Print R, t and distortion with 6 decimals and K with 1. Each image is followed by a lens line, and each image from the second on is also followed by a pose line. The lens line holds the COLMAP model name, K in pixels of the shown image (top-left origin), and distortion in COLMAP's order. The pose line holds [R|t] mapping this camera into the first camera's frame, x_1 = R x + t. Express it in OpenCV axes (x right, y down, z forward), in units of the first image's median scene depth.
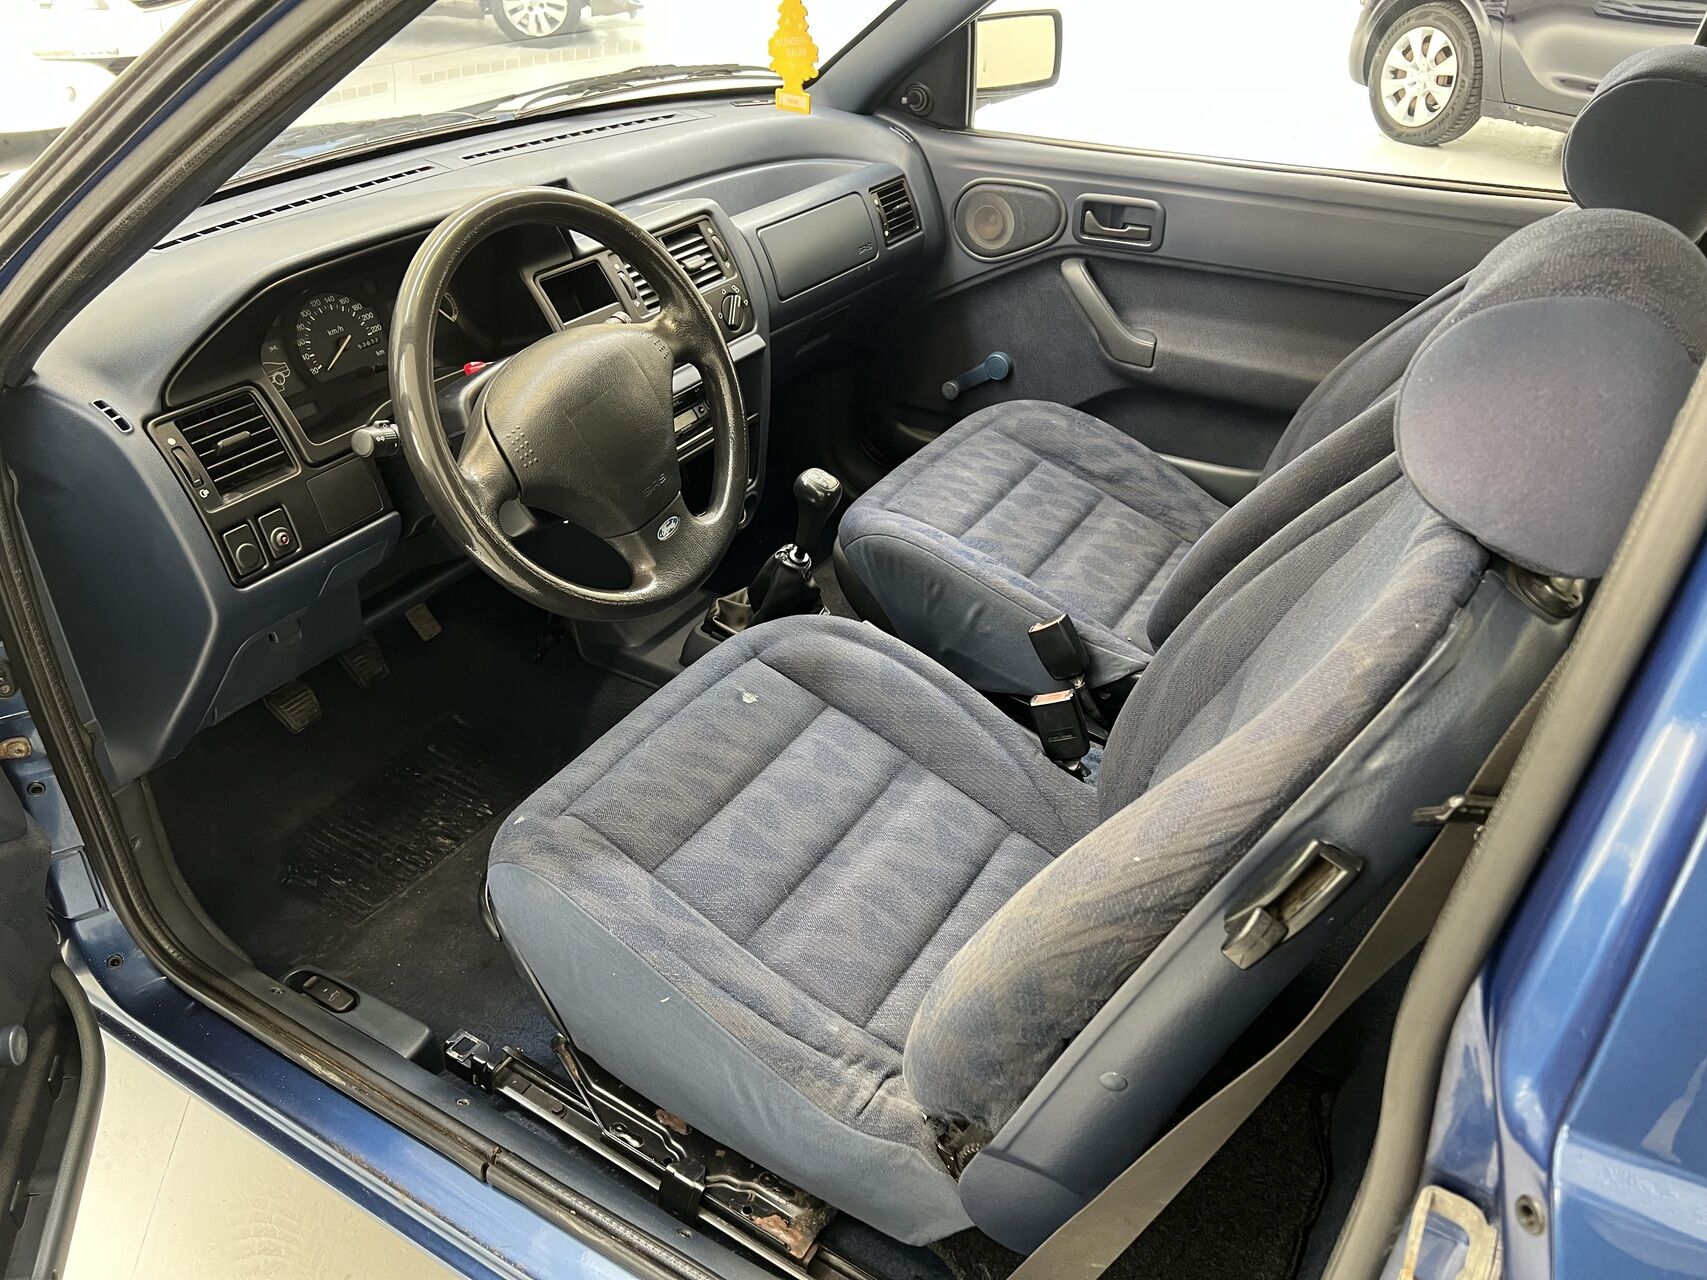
lens RADIAL K [[1329.9, 0, 845.6], [0, 1329.9, 631.4], [0, 0, 1]] dist [0.009900, -0.013879]
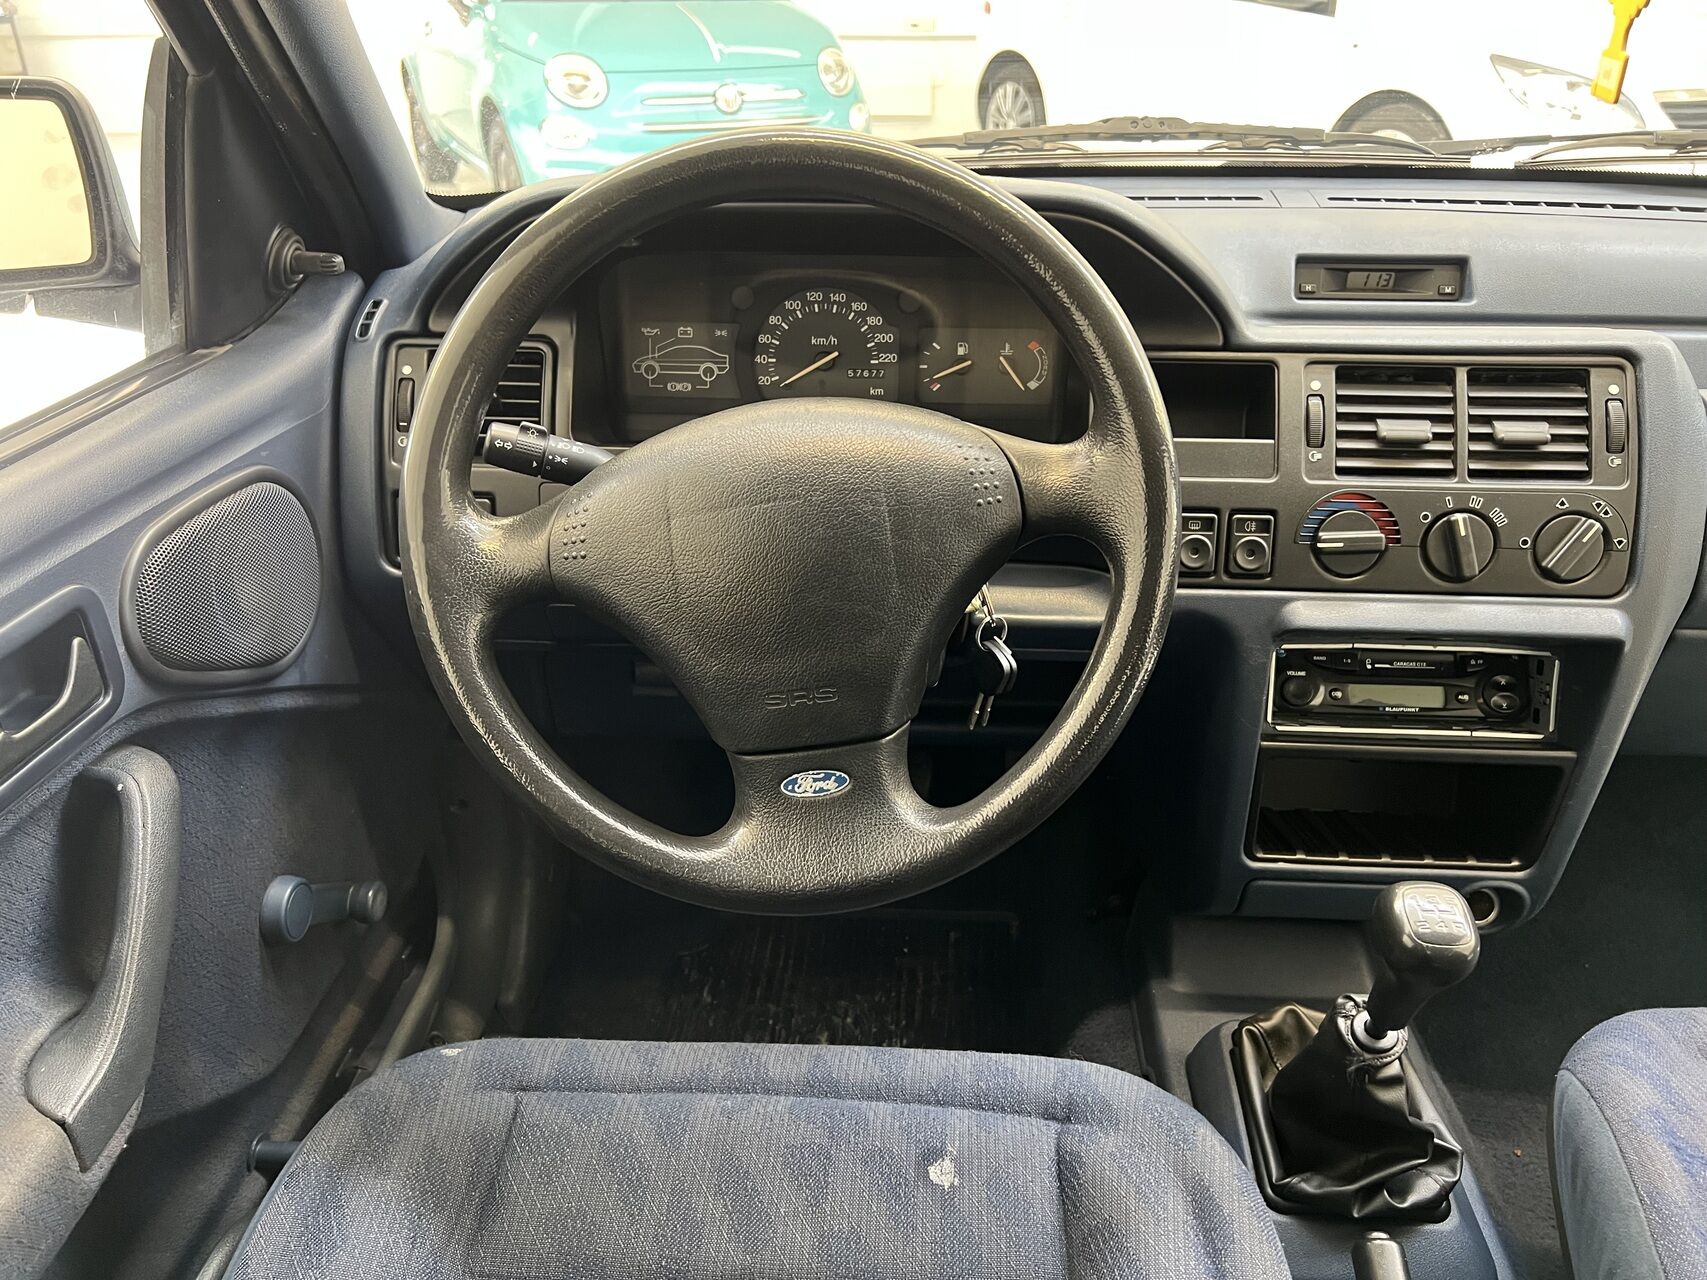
lens RADIAL K [[1272.7, 0, 861.9], [0, 1272.7, 654.3], [0, 0, 1]] dist [0.057698, -0.059746]
pose [[0.468881, 0.404853, -0.785013, 0.189316], [-0.464916, 0.868807, 0.170378, -0.166506], [0.751002, 0.285078, 0.595589, 0.529812]]
